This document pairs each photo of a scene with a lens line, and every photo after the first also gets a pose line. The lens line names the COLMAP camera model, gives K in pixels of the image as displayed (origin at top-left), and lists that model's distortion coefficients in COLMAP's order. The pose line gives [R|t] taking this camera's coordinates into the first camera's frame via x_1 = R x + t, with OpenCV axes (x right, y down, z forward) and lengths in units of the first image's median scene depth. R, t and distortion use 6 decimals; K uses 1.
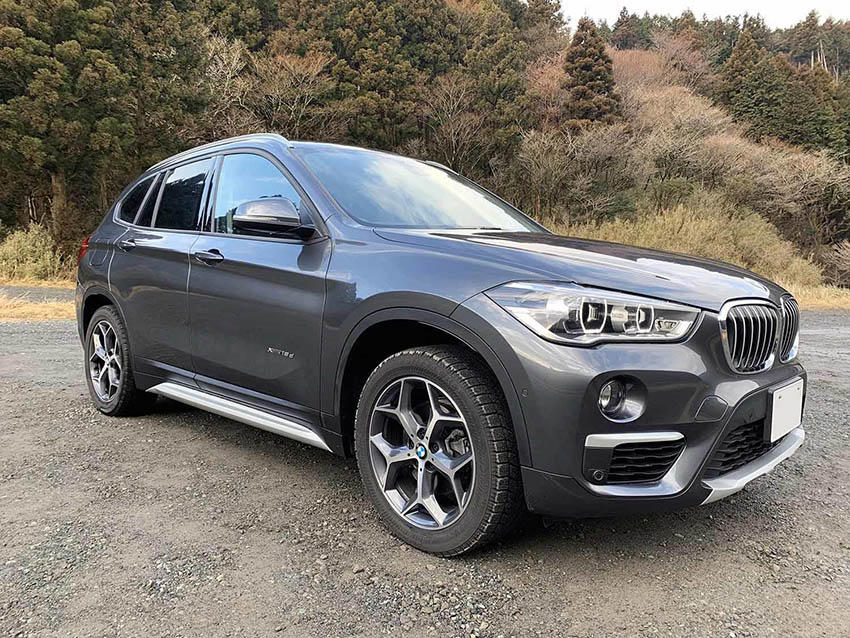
lens RADIAL K [[646.3, 0, 425.6], [0, 646.3, 315.2], [0, 0, 1]] dist [0.012986, -0.012322]
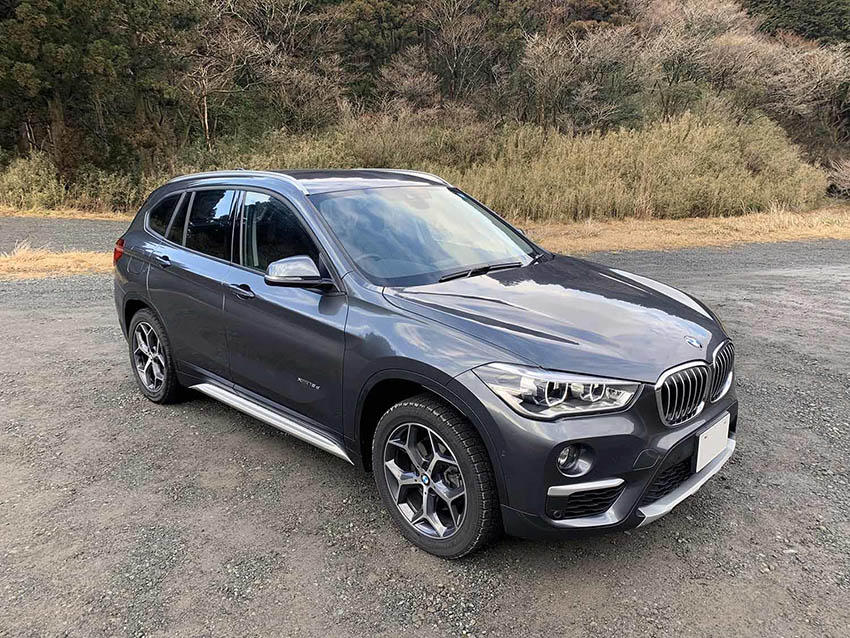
lens RADIAL K [[645.5, 0, 426.6], [0, 645.5, 313.6], [0, 0, 1]] dist [0.002381, 0.003102]
pose [[0.999800, -0.018777, -0.006894, 0.000976], [0.019574, 0.989407, 0.143840, -0.027583], [0.004120, -0.143946, 0.989577, -0.020256]]
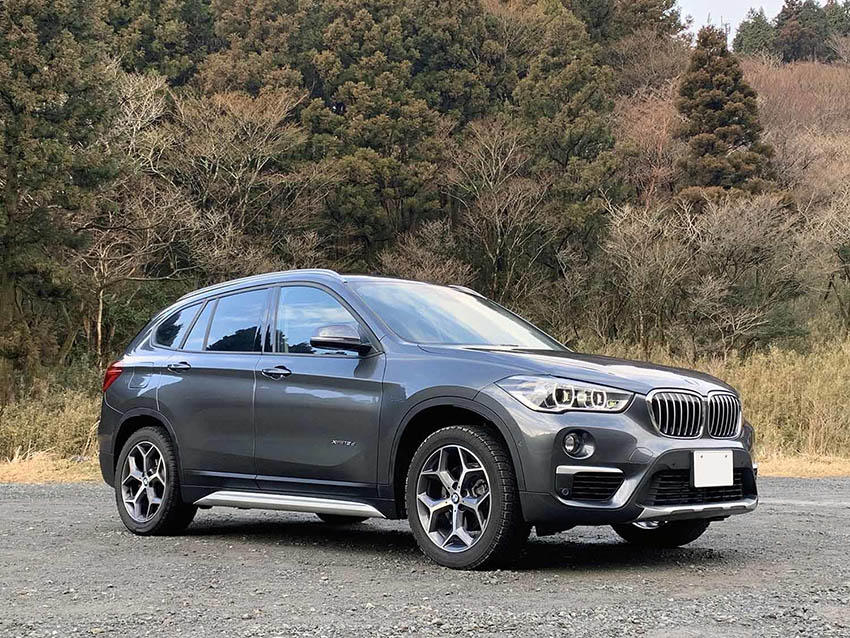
lens RADIAL K [[1176.4, 0, 425.0], [0, 1176.4, 319.0], [0, 0, 1]] dist [0.159426, -0.503054]
pose [[0.999690, -0.008460, -0.023401, -0.000835], [0.004234, 0.984552, -0.175040, 0.025610], [0.024520, 0.174887, 0.984283, -0.151526]]
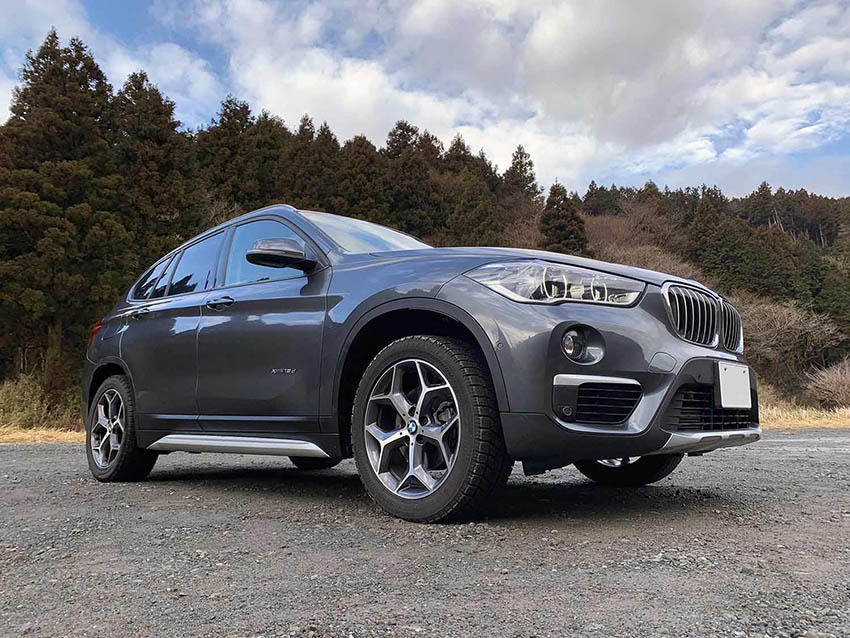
lens RADIAL K [[646.3, 0, 425.6], [0, 646.3, 315.2], [0, 0, 1]] dist [0.012986, -0.012322]
pose [[0.999696, -0.014308, 0.020076, -0.000303], [0.018723, 0.970411, -0.240734, 0.026826], [-0.016038, 0.241036, 0.970384, -0.010981]]
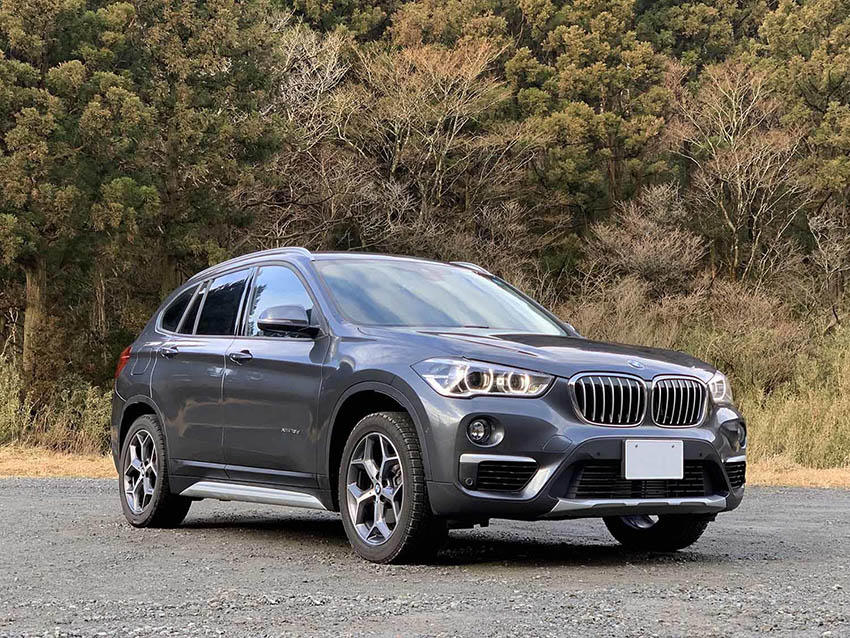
lens RADIAL K [[1380.1, 0, 425.0], [0, 1380.1, 319.0], [0, 0, 1]] dist [0.056589, 0.152283]
pose [[0.976443, -0.015617, -0.215210, 0.066114], [-0.019951, 0.986571, -0.162109, 0.030229], [0.214851, 0.162584, 0.963019, -0.167545]]
